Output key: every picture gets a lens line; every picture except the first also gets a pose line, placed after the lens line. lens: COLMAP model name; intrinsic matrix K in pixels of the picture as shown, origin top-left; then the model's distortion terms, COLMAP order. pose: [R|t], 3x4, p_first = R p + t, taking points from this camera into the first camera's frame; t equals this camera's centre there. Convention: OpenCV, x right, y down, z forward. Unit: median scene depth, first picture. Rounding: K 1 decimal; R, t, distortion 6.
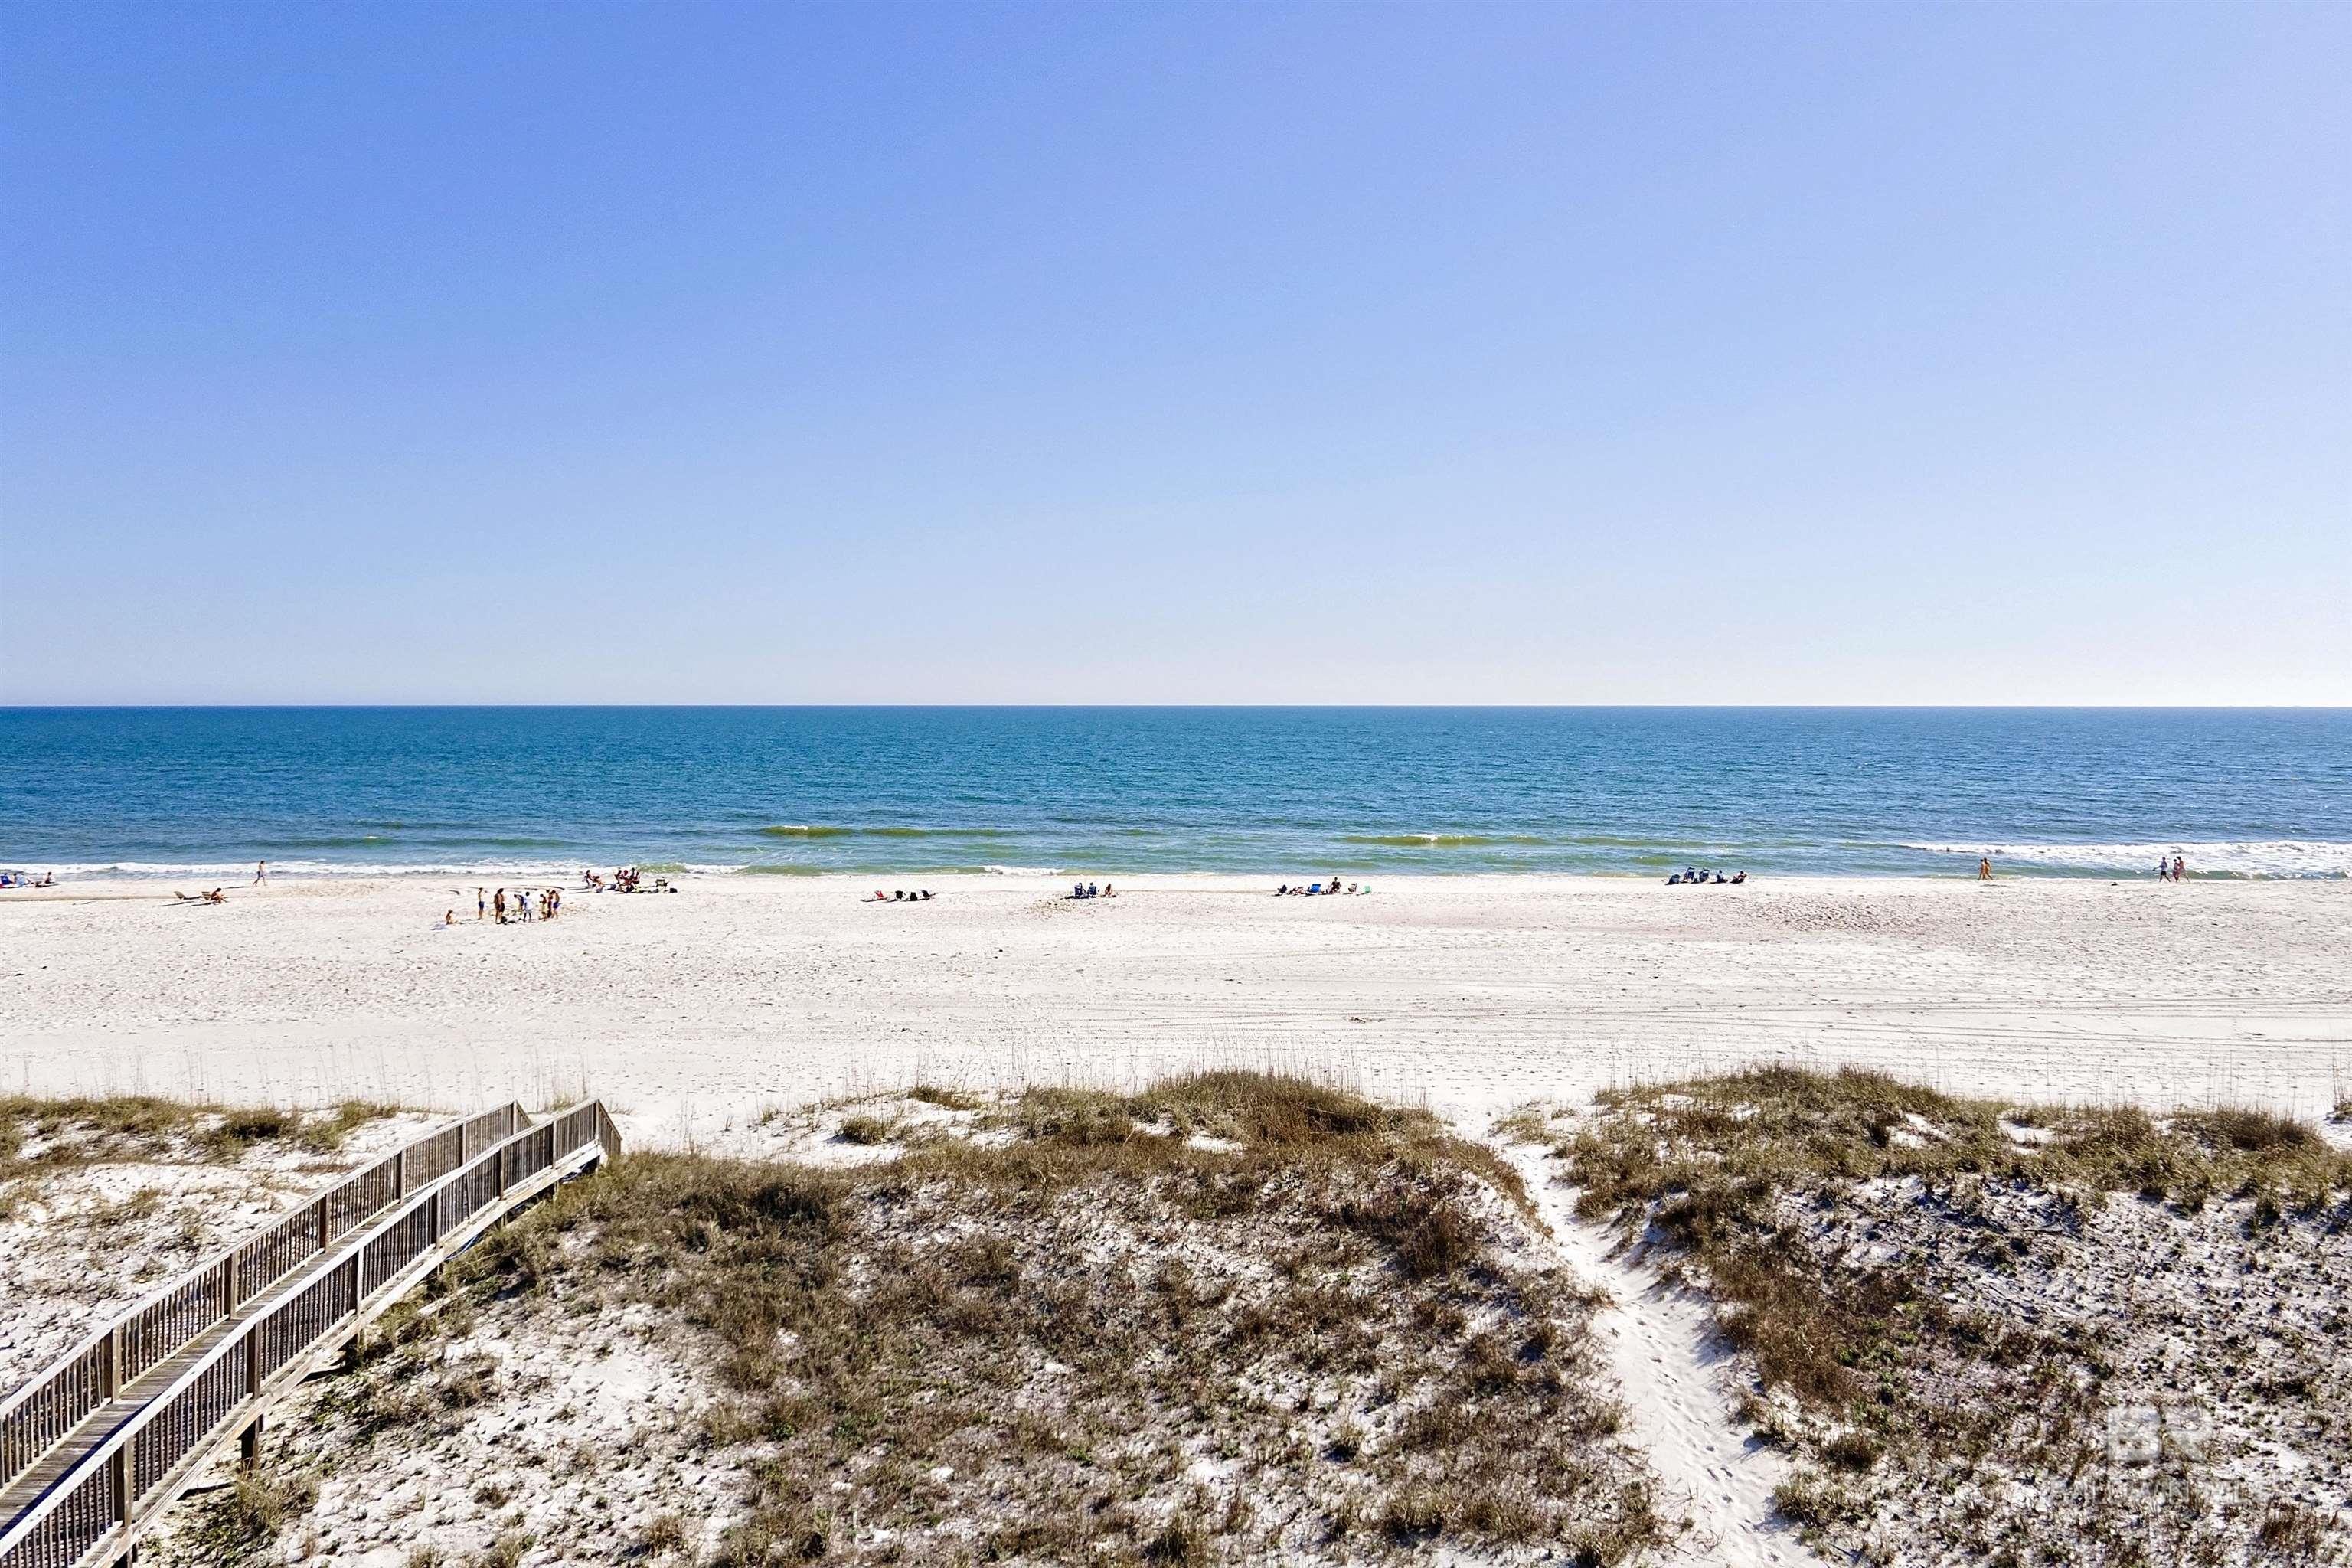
lens RADIAL K [[1622.5, 0, 1171.8], [0, 1622.5, 786.1], [0, 0, 1]] dist [0.009991, 0.005380]
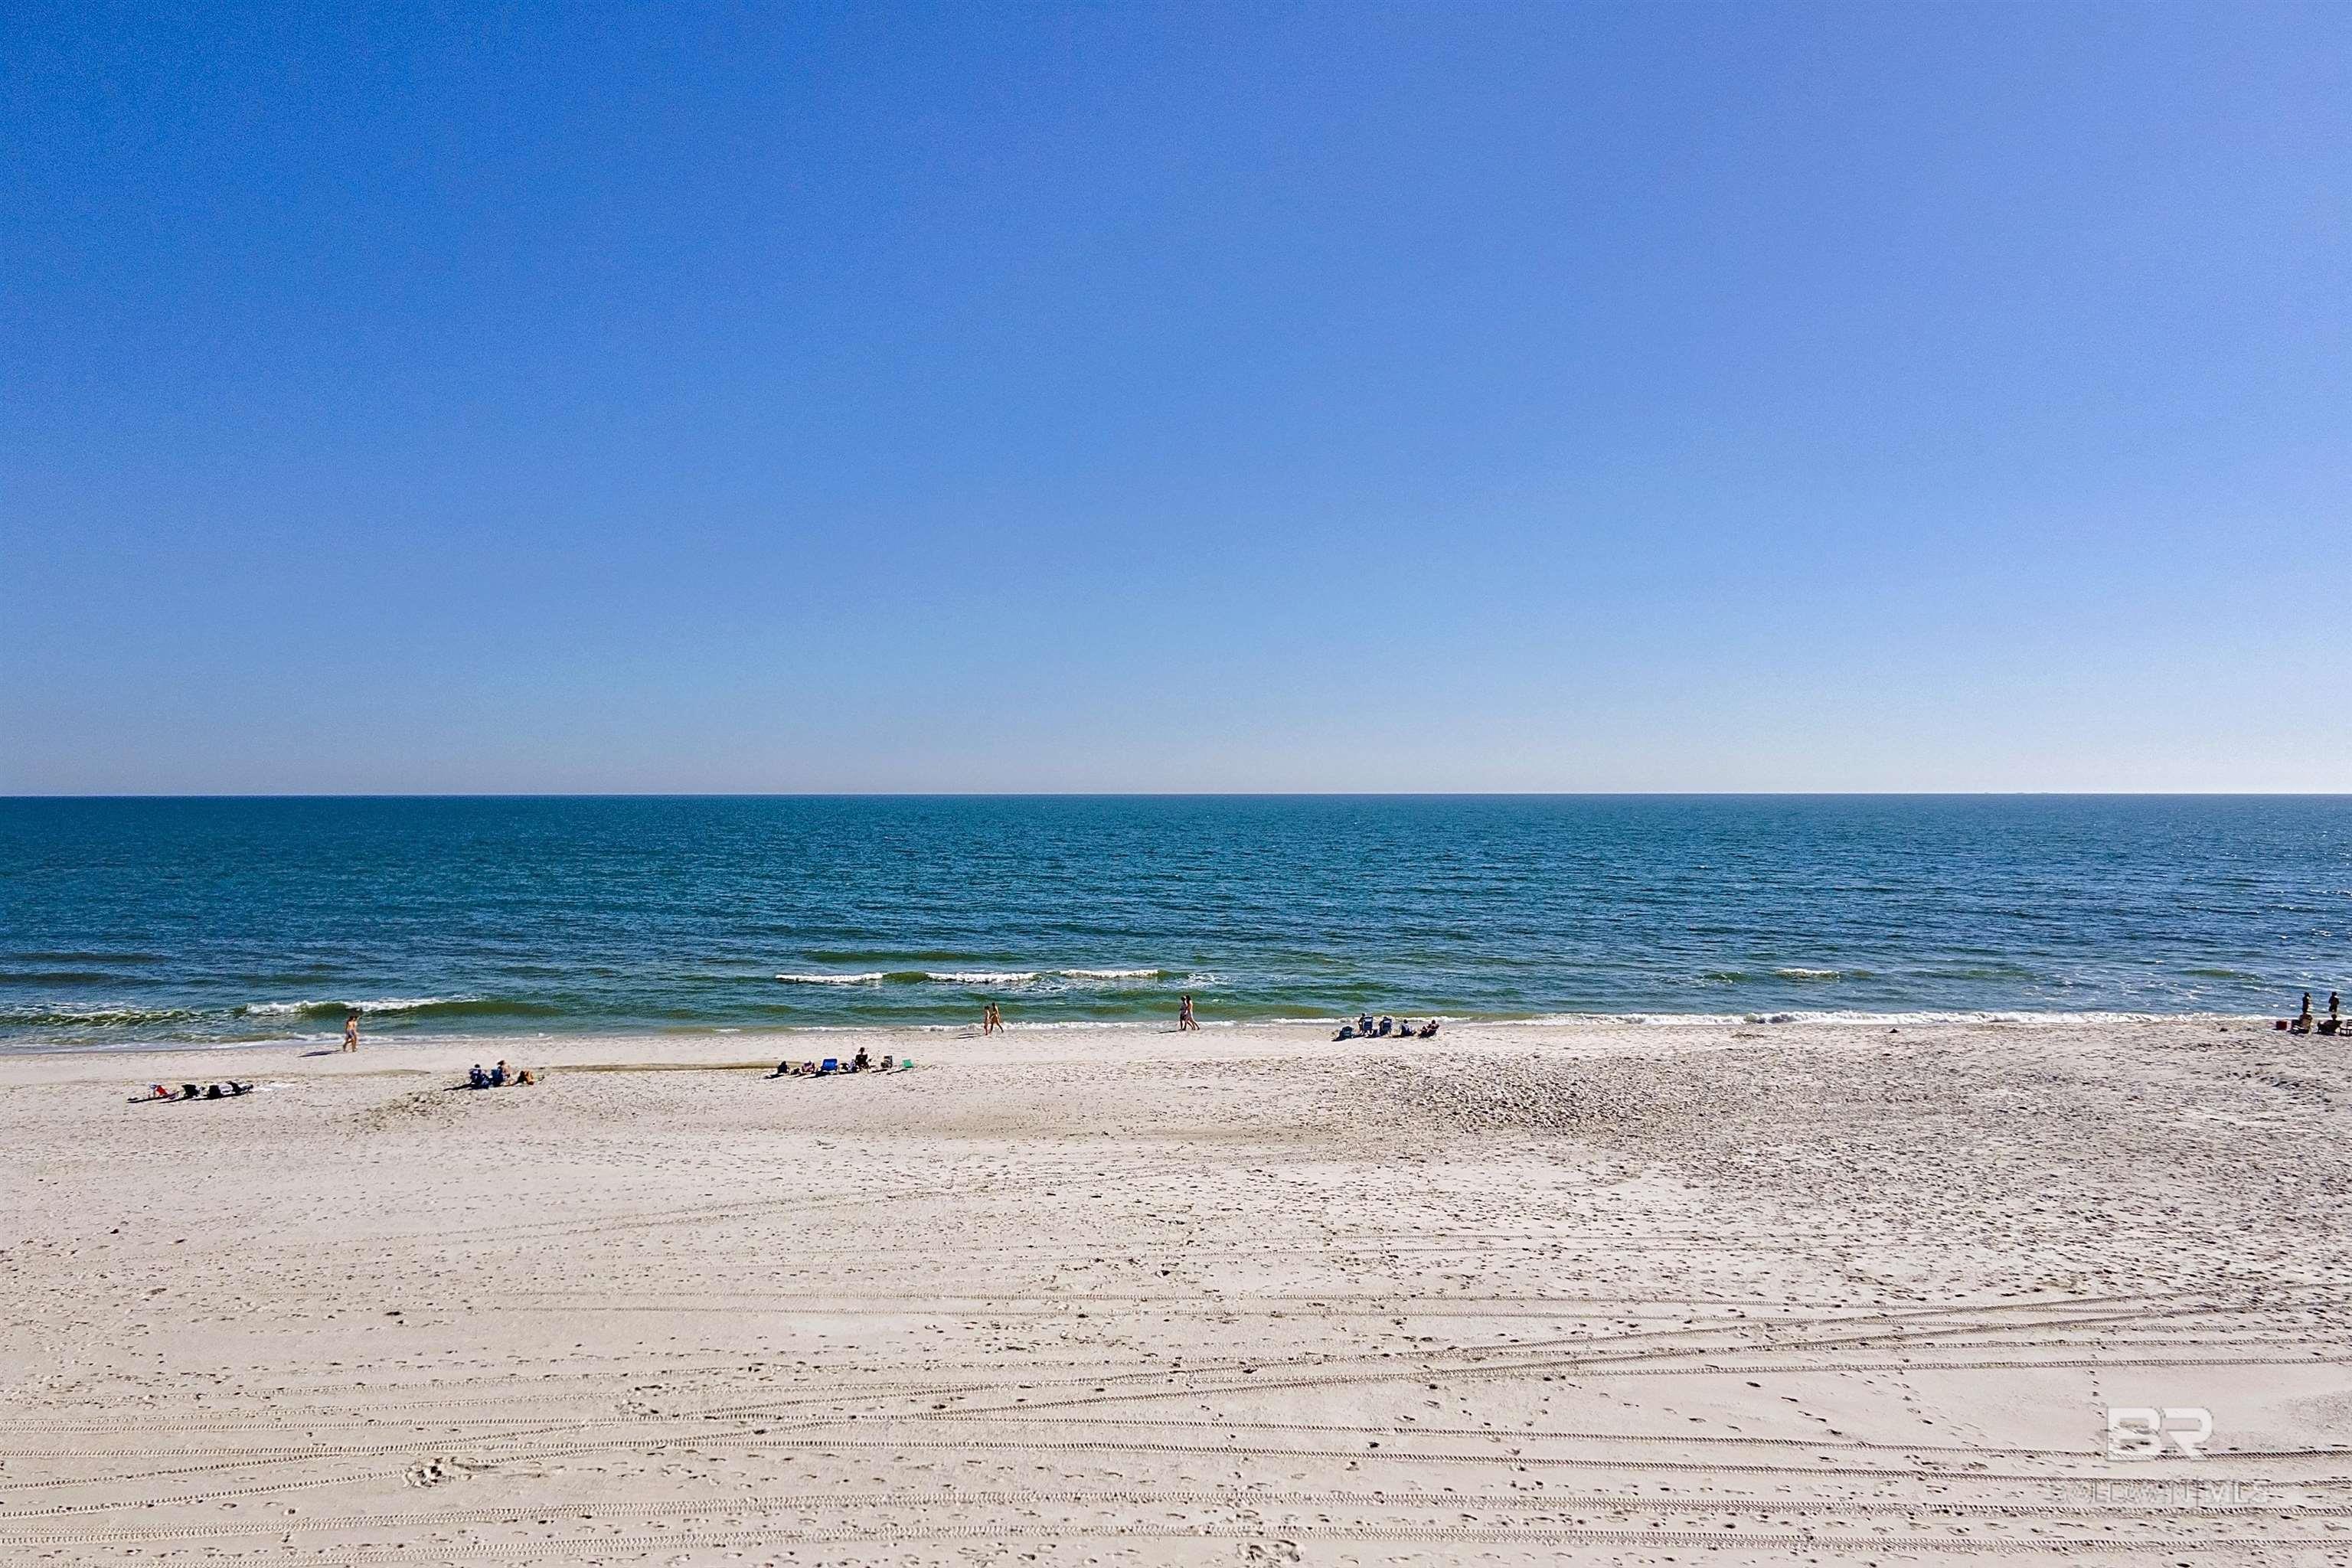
lens RADIAL K [[1622.5, 0, 1179.1], [0, 1622.5, 783.6], [0, 0, 1]] dist [0.009991, 0.005380]
pose [[0.994014, -0.001206, 0.109242, 0.181710], [0.007081, 0.998548, -0.053410, -0.023025], [-0.109019, 0.053864, 0.992579, 0.304871]]
